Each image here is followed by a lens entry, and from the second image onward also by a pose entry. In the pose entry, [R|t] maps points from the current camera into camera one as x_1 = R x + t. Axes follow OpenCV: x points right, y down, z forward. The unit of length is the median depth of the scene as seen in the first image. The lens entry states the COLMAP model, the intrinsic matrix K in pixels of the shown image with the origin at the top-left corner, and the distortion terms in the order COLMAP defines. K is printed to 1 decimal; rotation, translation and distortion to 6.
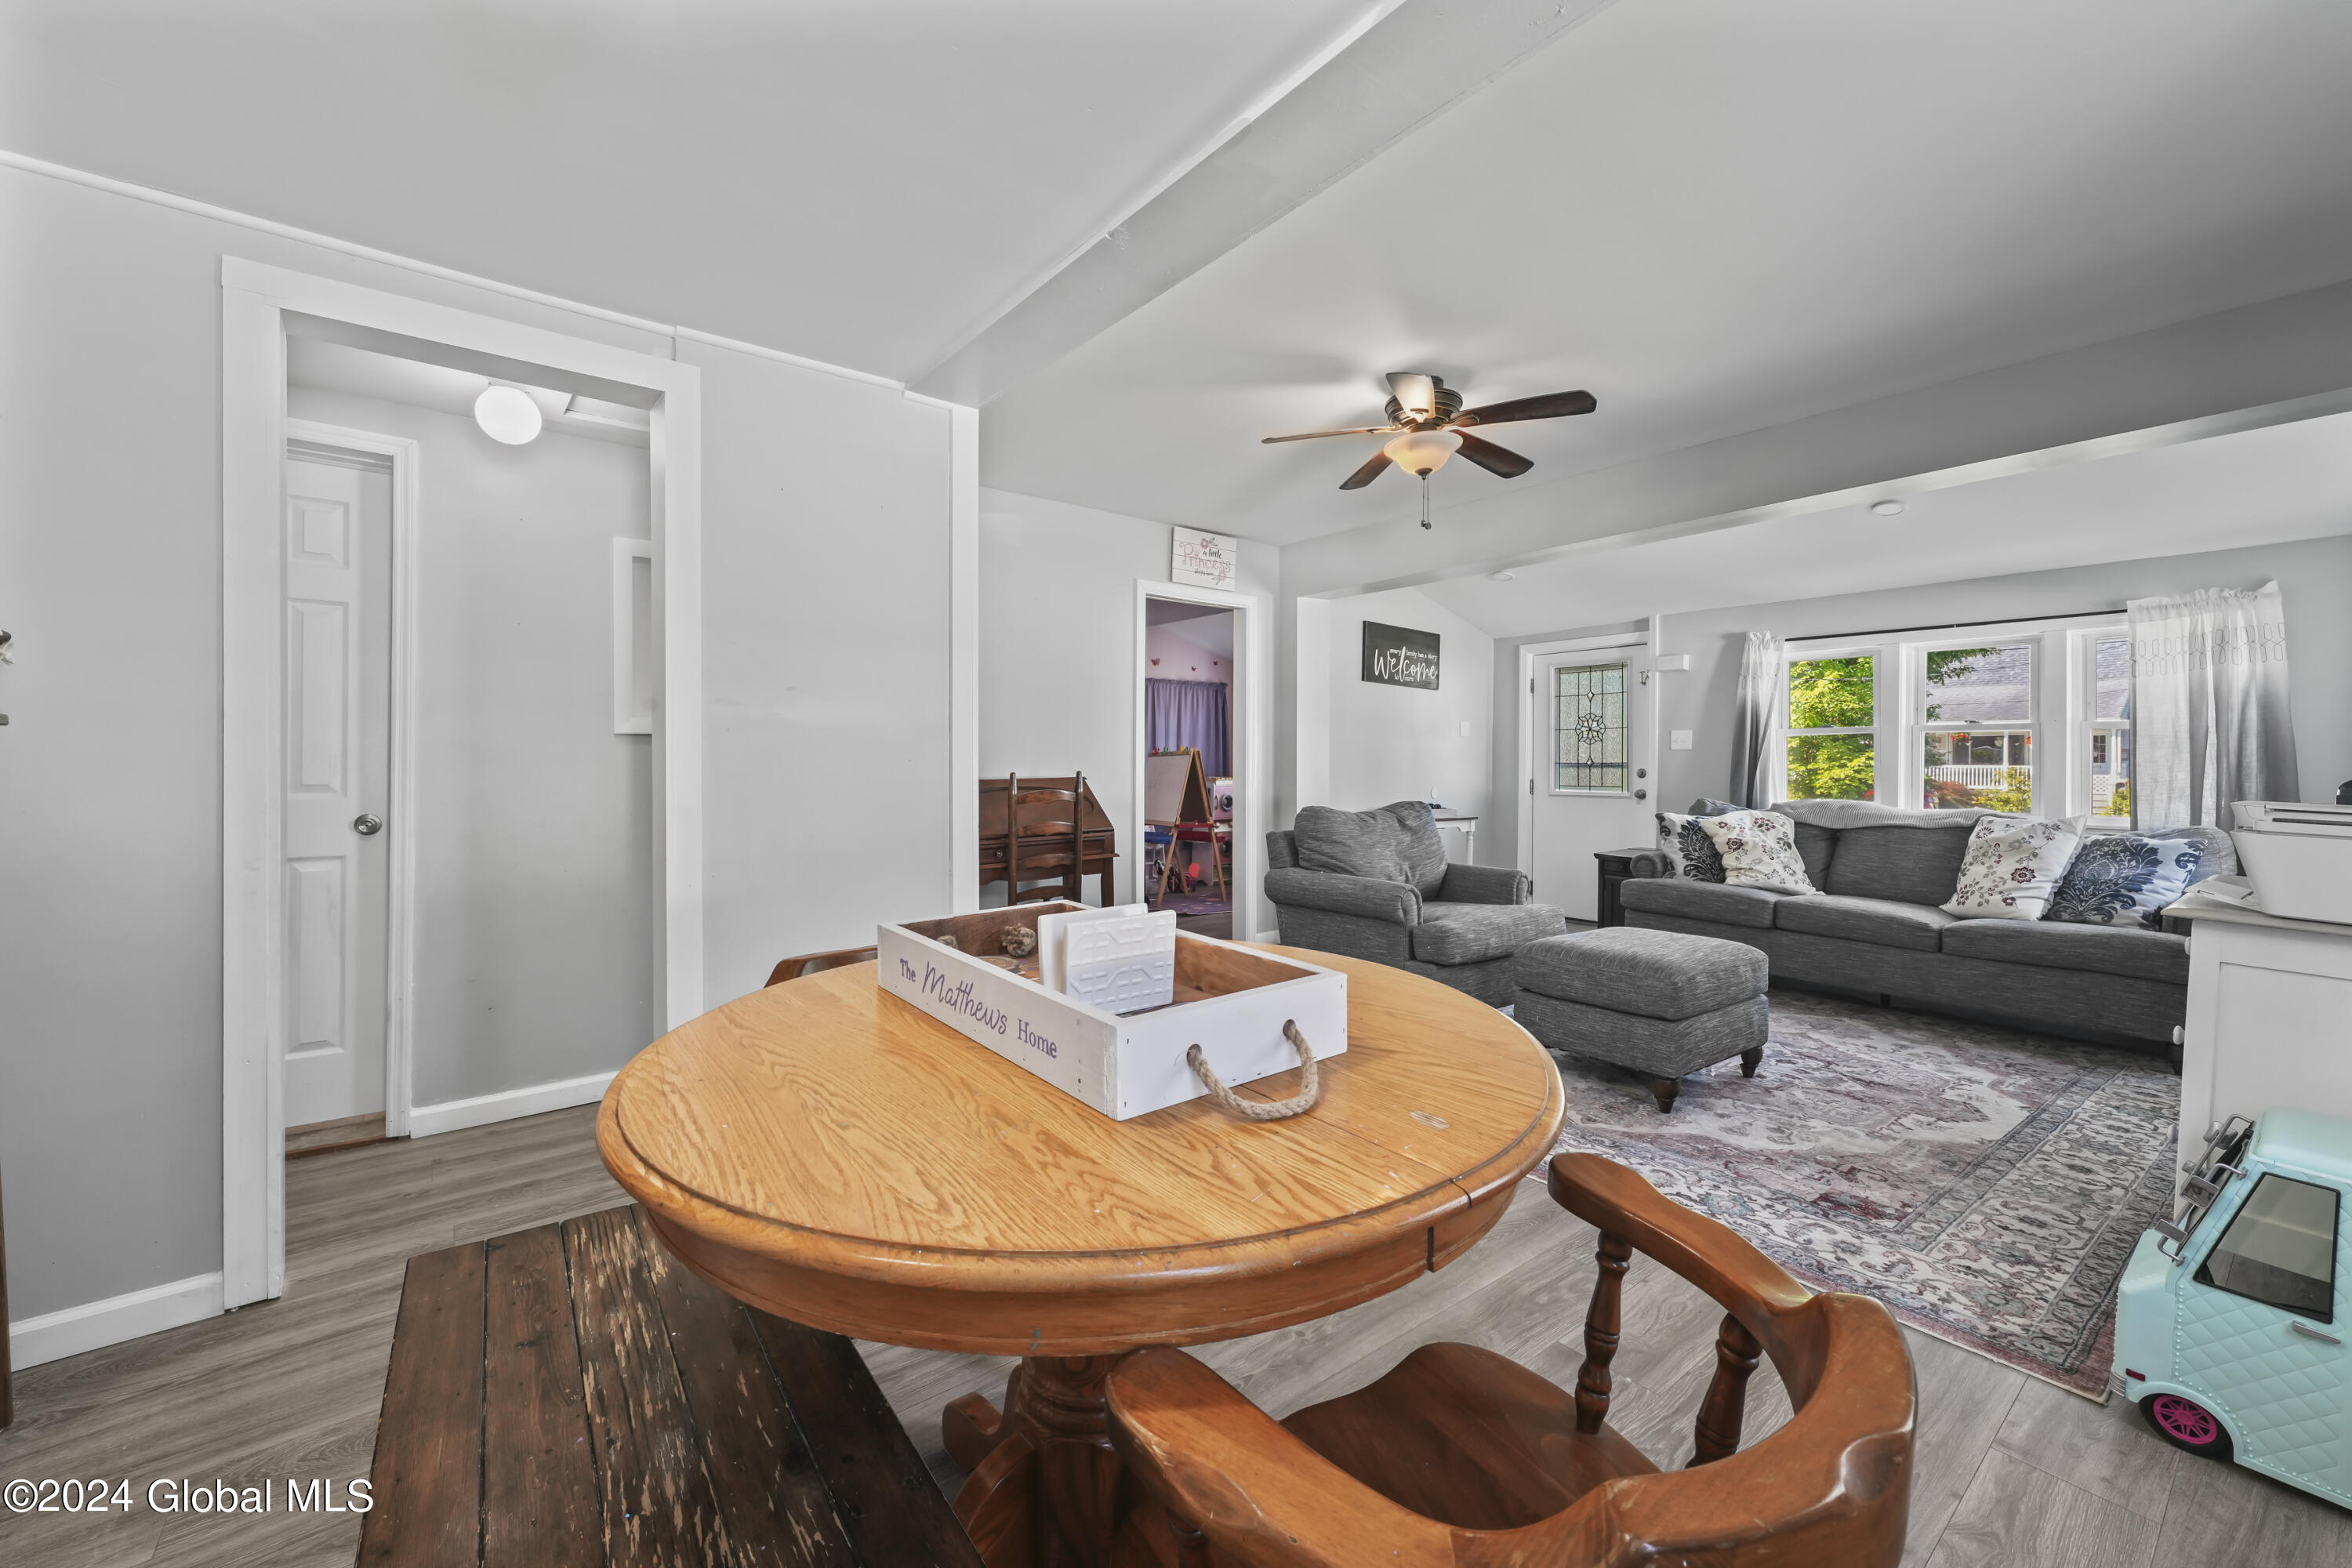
lens RADIAL K [[932.1, 0, 1172.2], [0, 932.1, 771.5], [0, 0, 1]] dist [0.001299, 0.000151]
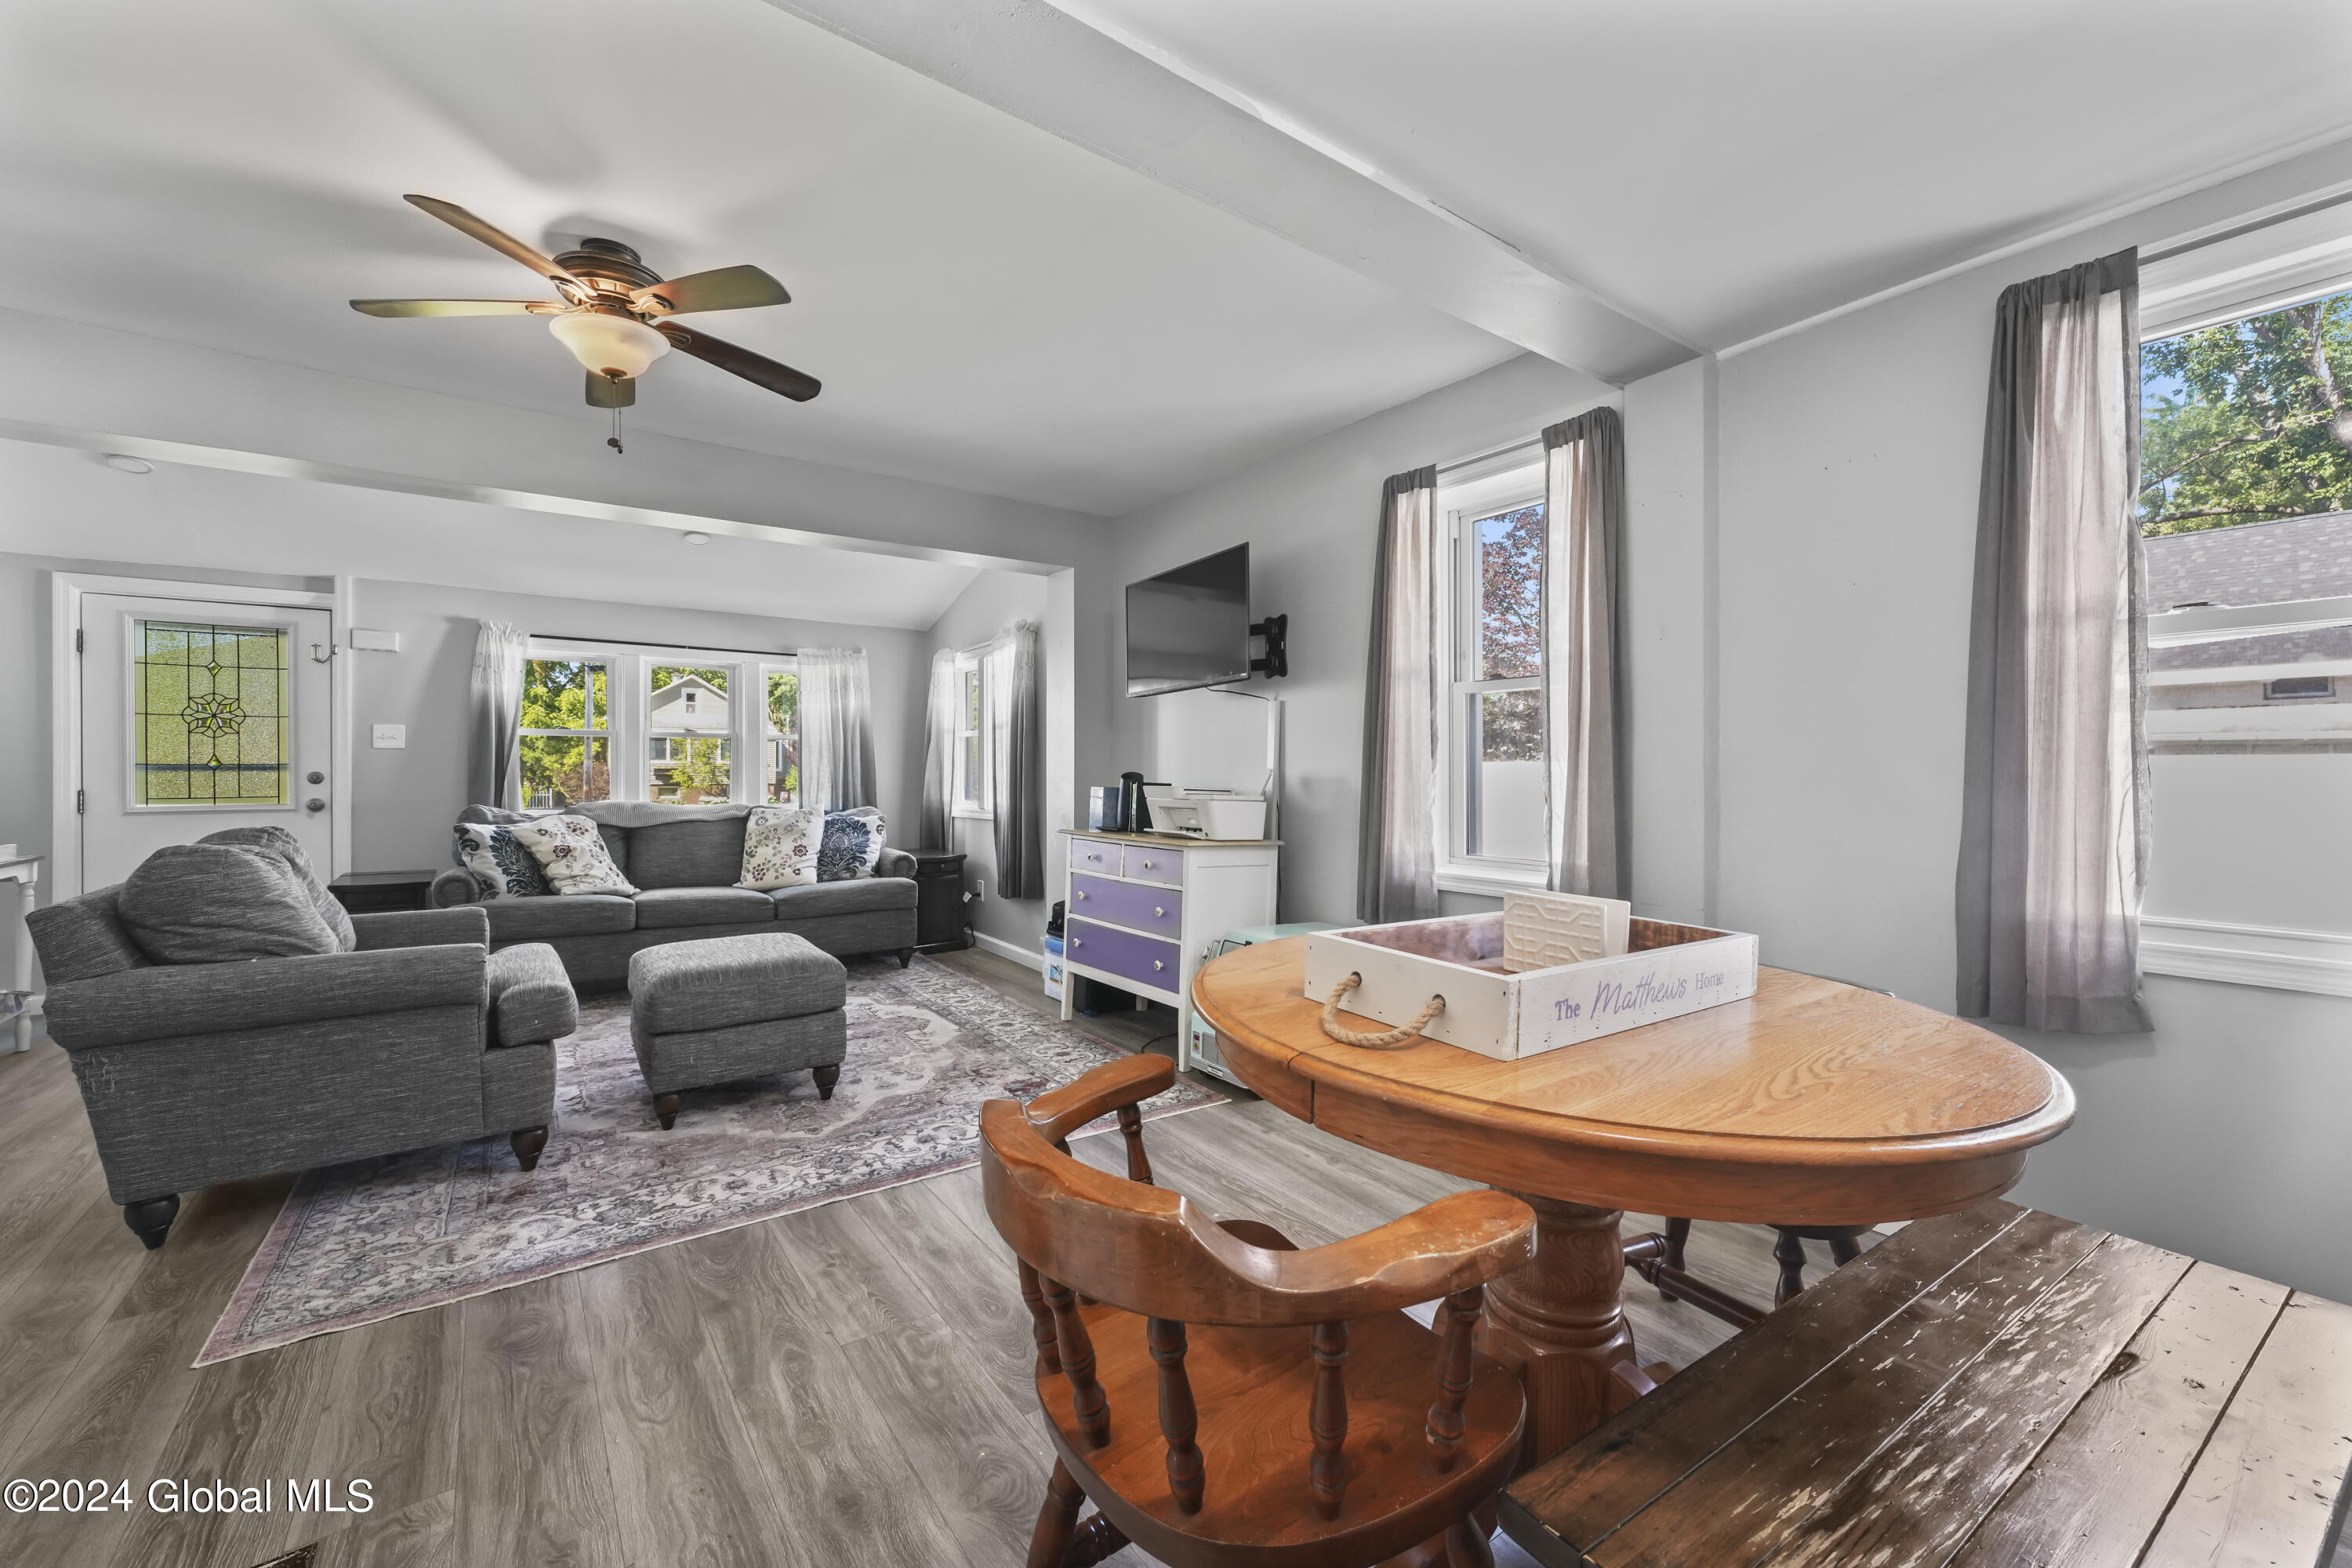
lens RADIAL K [[927.6, 0, 1176.0], [0, 927.6, 784.0], [0, 0, 1]] dist [0.000790, 0.000229]
pose [[0.043588, -0.020232, 0.998845, -0.355684], [0.007115, 0.999776, 0.019940, -0.004681], [-0.999024, 0.006237, 0.043722, 0.407697]]
